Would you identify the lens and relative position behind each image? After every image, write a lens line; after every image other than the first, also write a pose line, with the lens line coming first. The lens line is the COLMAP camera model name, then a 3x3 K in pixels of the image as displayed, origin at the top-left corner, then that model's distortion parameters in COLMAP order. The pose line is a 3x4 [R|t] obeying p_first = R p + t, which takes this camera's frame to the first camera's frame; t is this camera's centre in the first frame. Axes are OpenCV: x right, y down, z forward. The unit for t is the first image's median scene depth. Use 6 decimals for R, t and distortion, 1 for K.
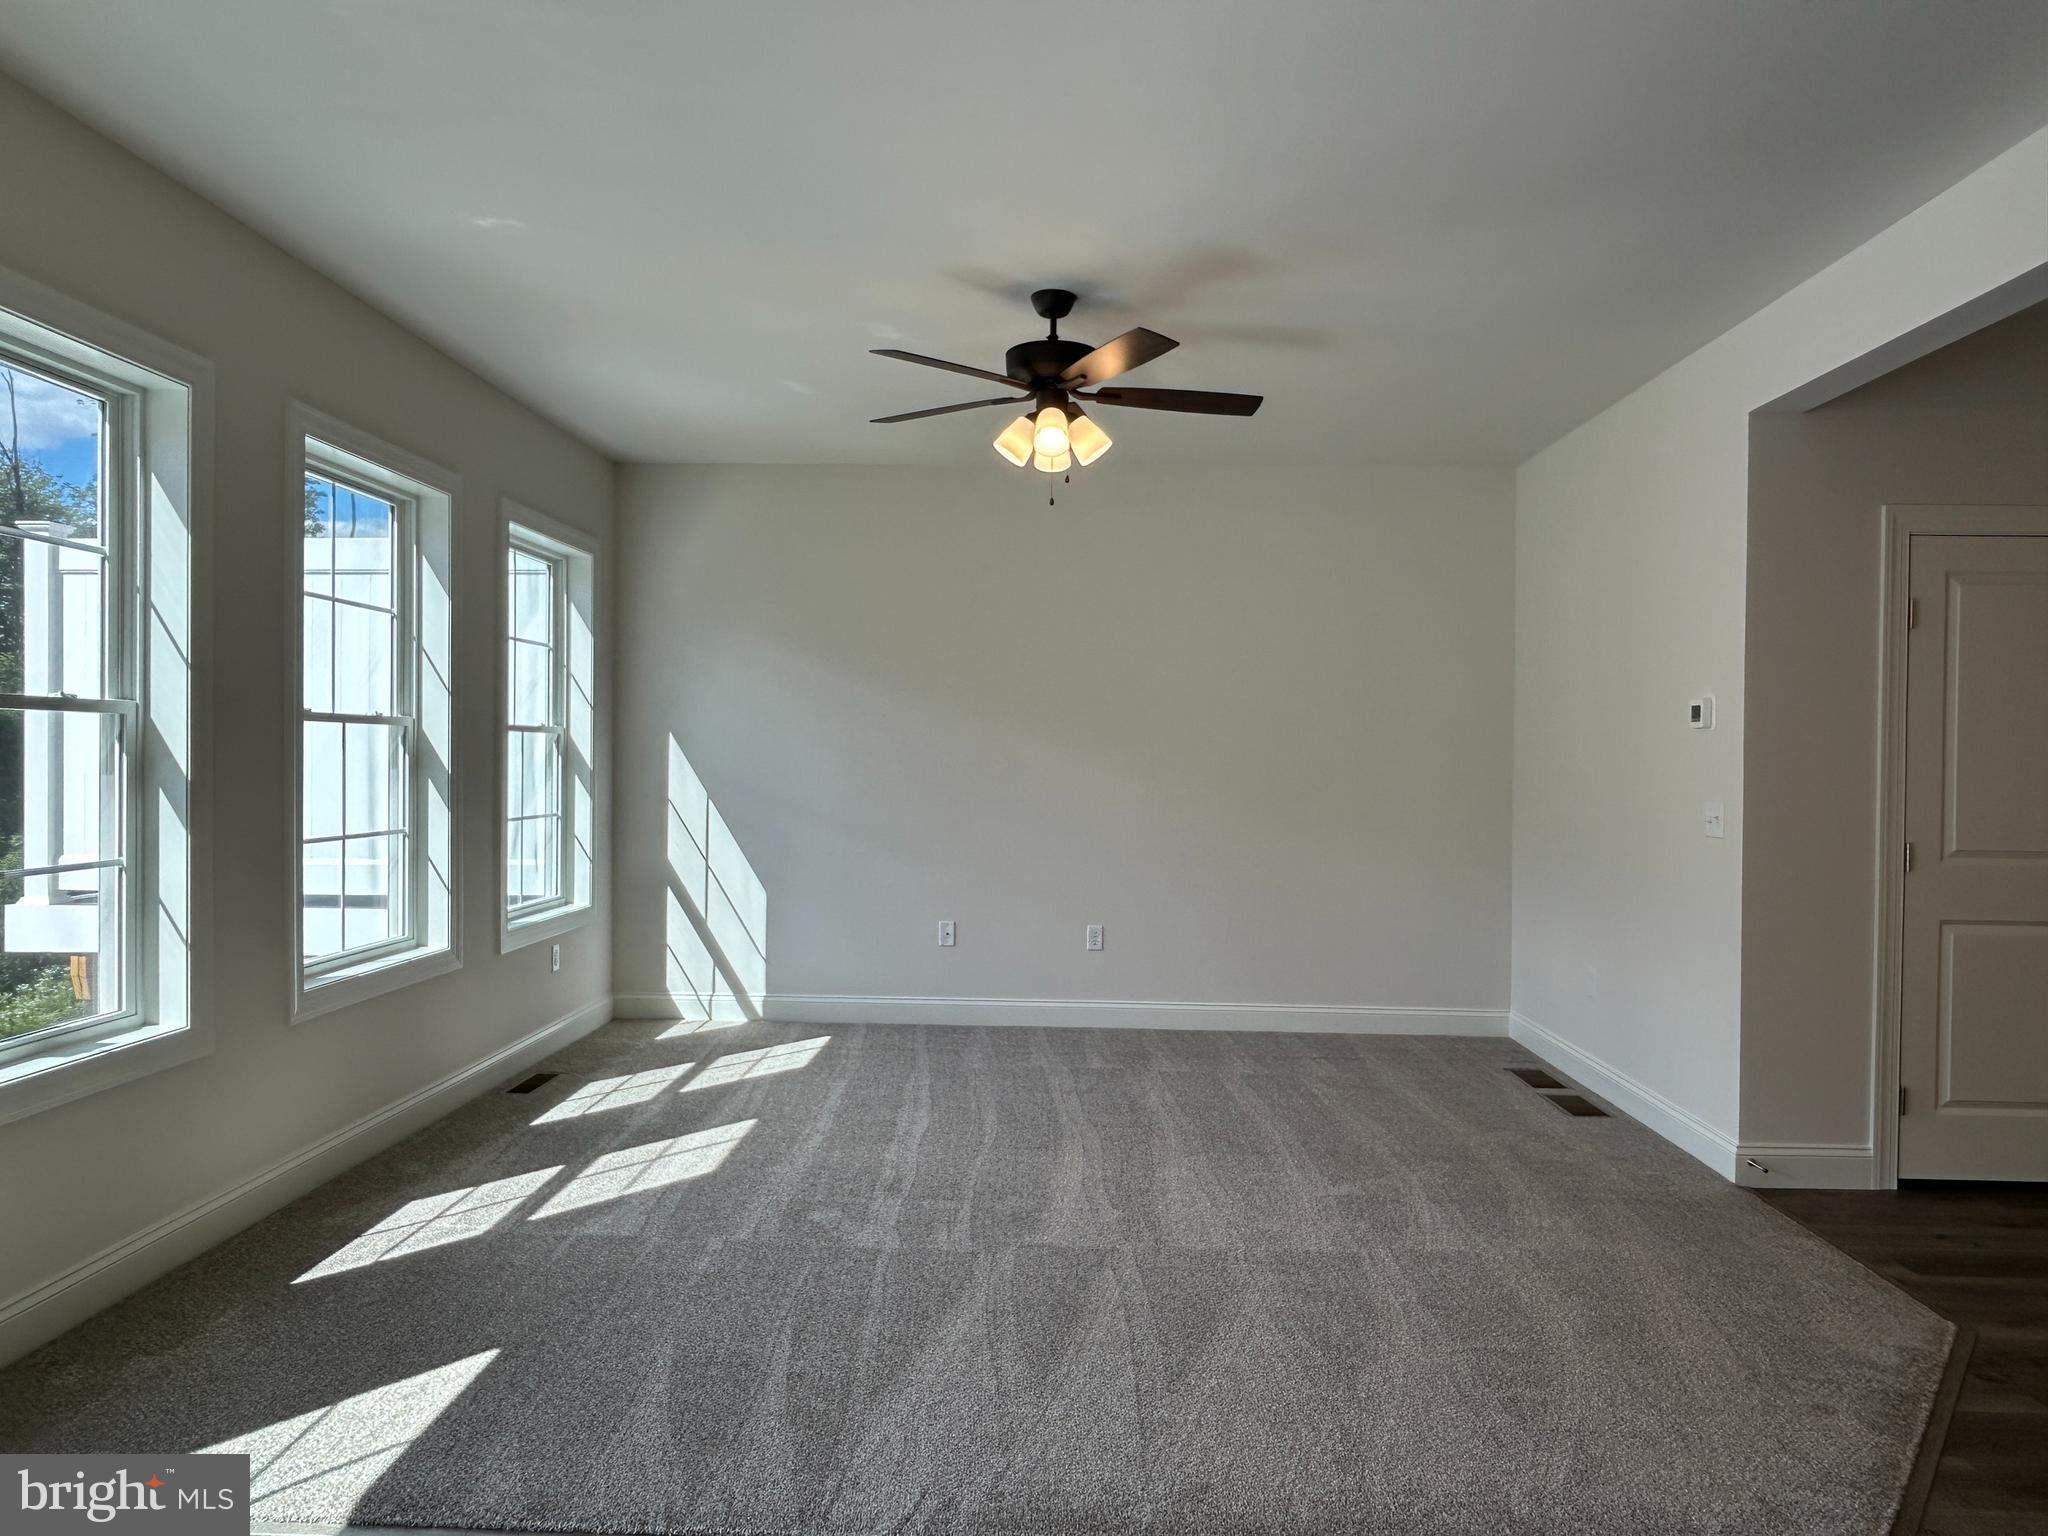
lens RADIAL K [[1292.0, 0, 1056.5], [0, 1292.0, 770.2], [0, 0, 1]] dist [0.005865, -0.002157]
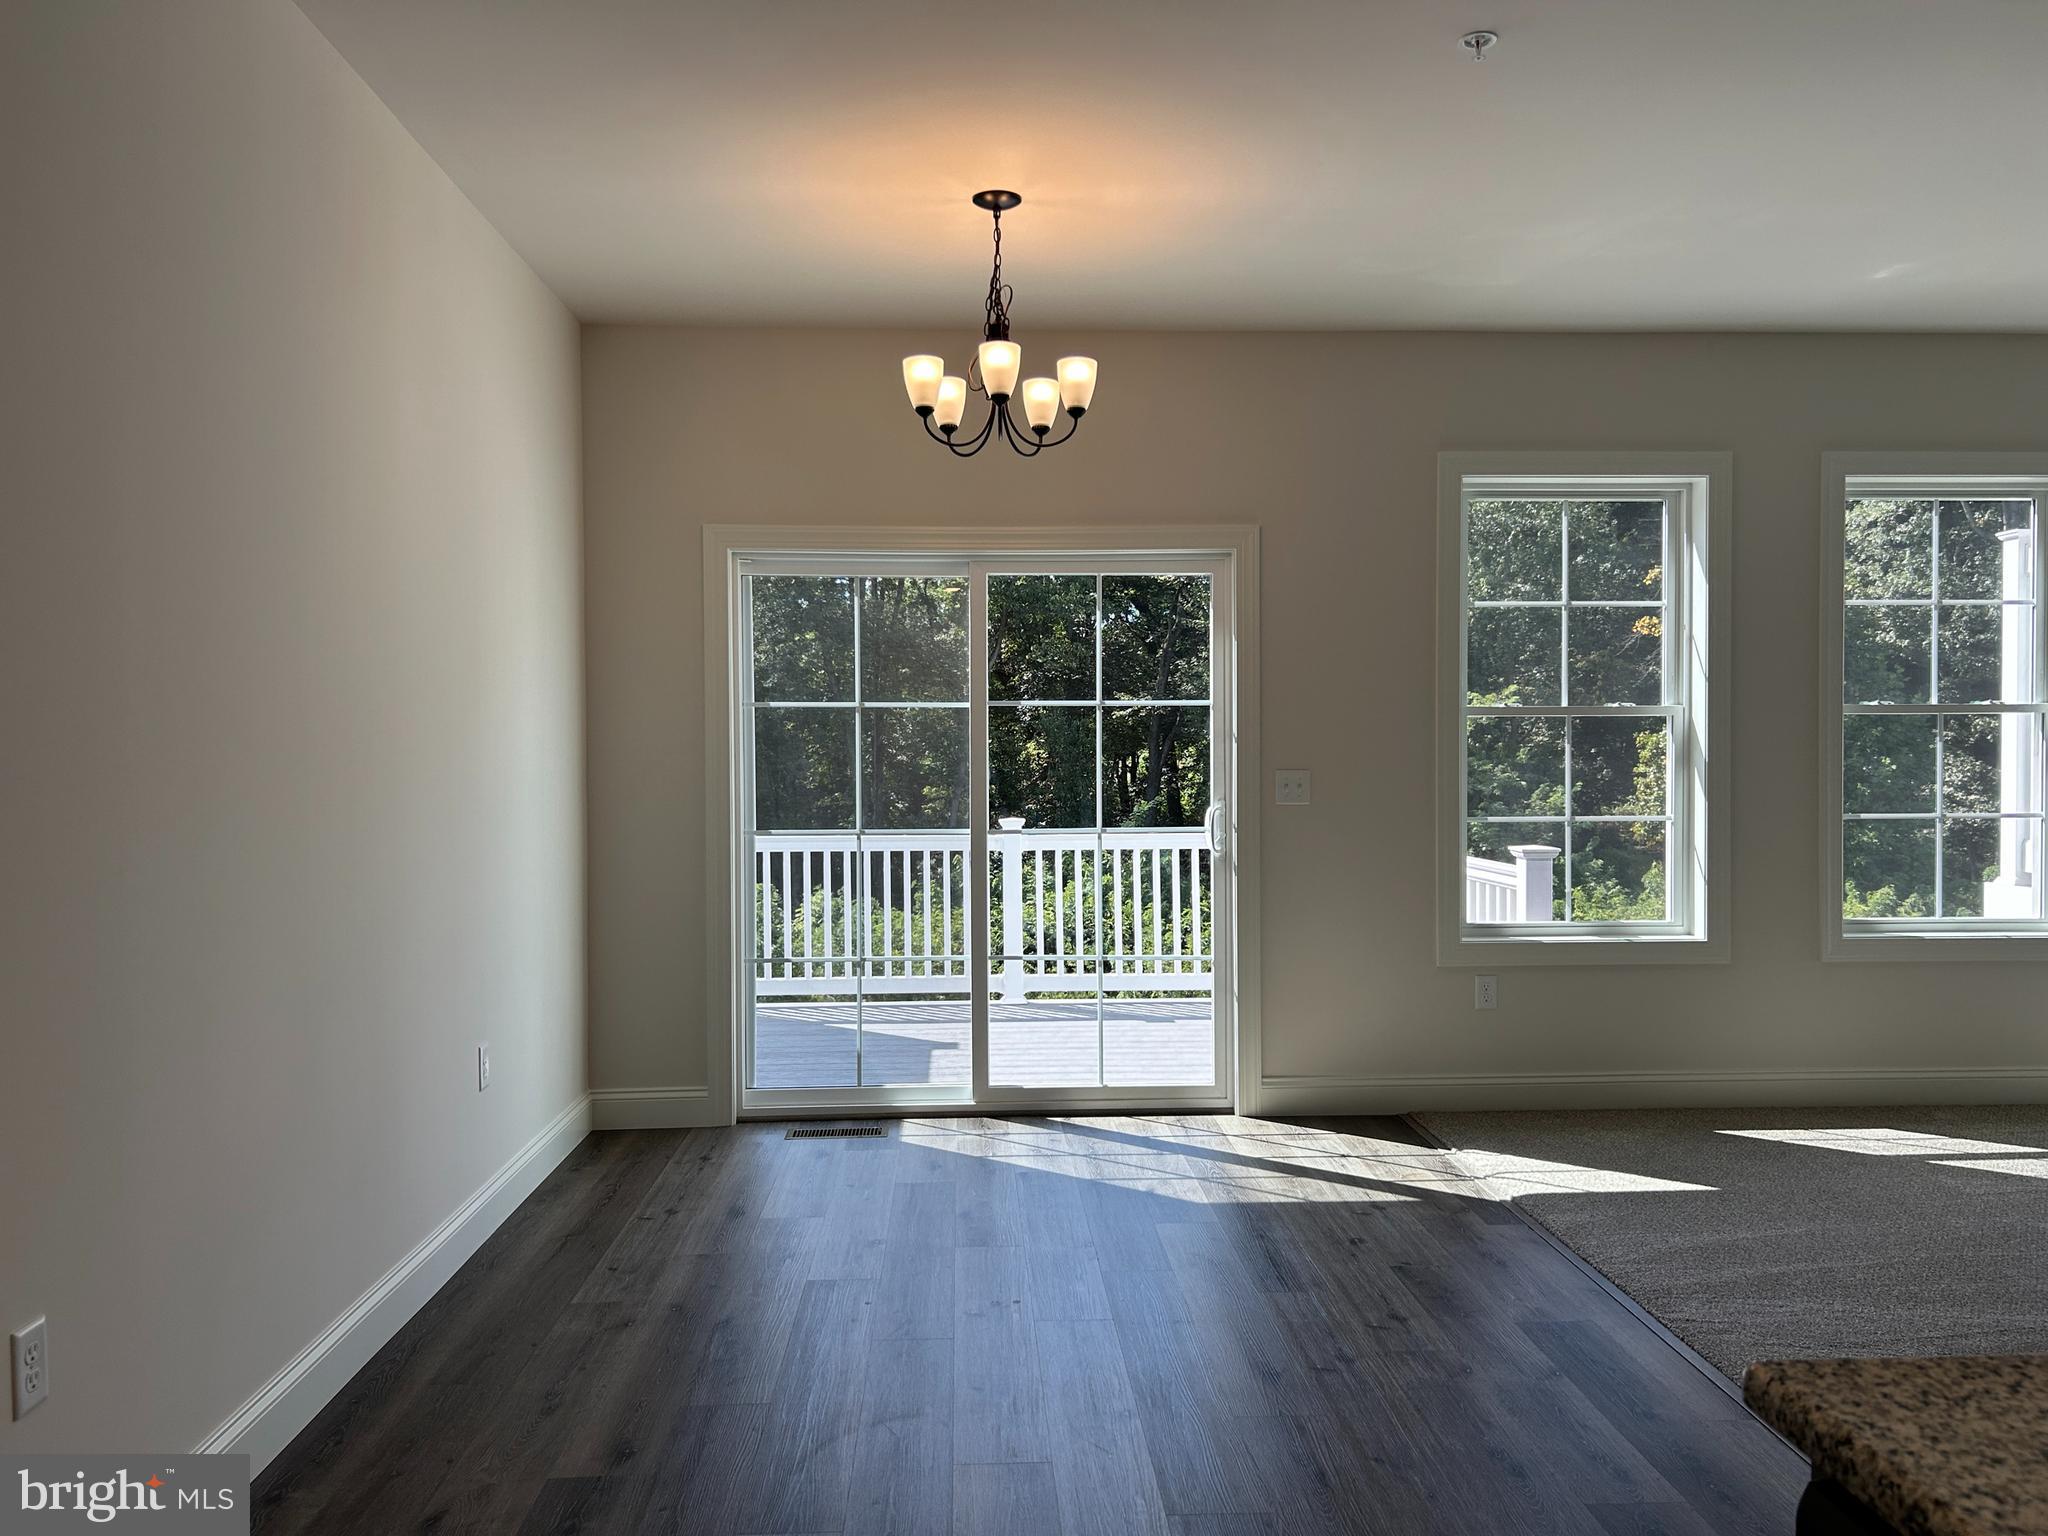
lens RADIAL K [[1559.6, 0, 1039.7], [0, 1559.6, 776.2], [0, 0, 1]] dist [0.027067, -0.020001]
pose [[0.089079, 0.007027, -0.996000, 0.724207], [-0.004325, 0.999968, 0.006668, 0.012549], [0.996015, 0.003714, 0.089107, 0.109374]]
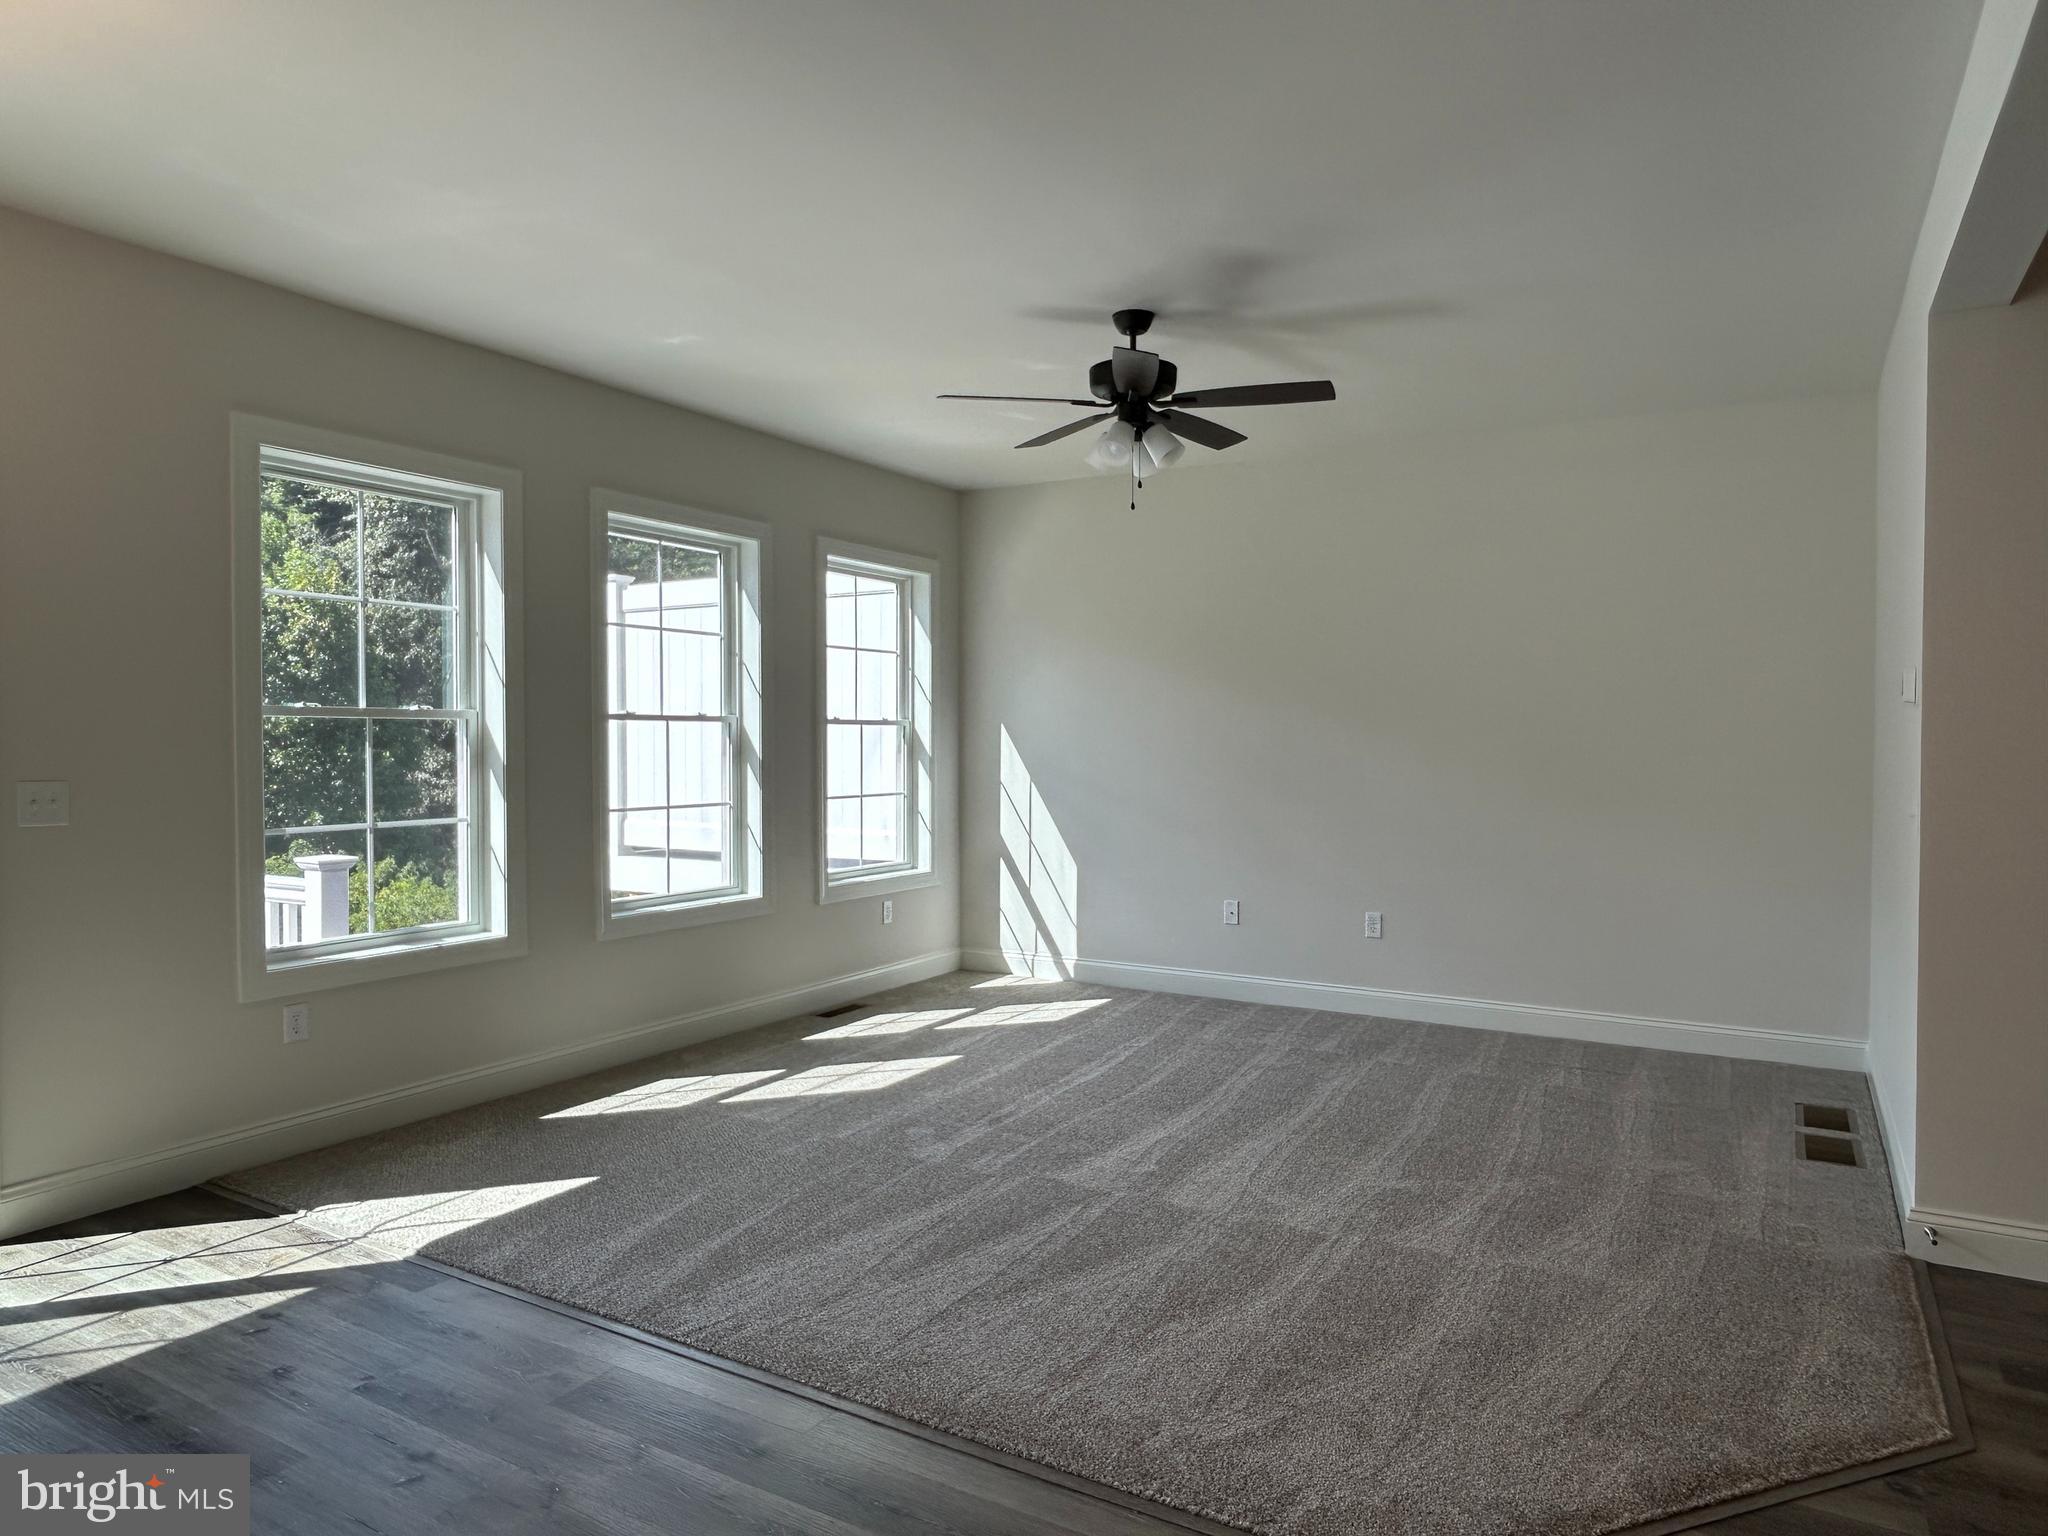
lens RADIAL K [[1292.0, 0, 1030.4], [0, 1292.0, 775.3], [0, 0, 1]] dist [0.005865, -0.002157]
pose [[0.878327, 0.004977, -0.478034, 0.414845], [0.001966, 0.999900, 0.014022, 0.000935], [0.478056, -0.013256, 0.878230, 0.010100]]
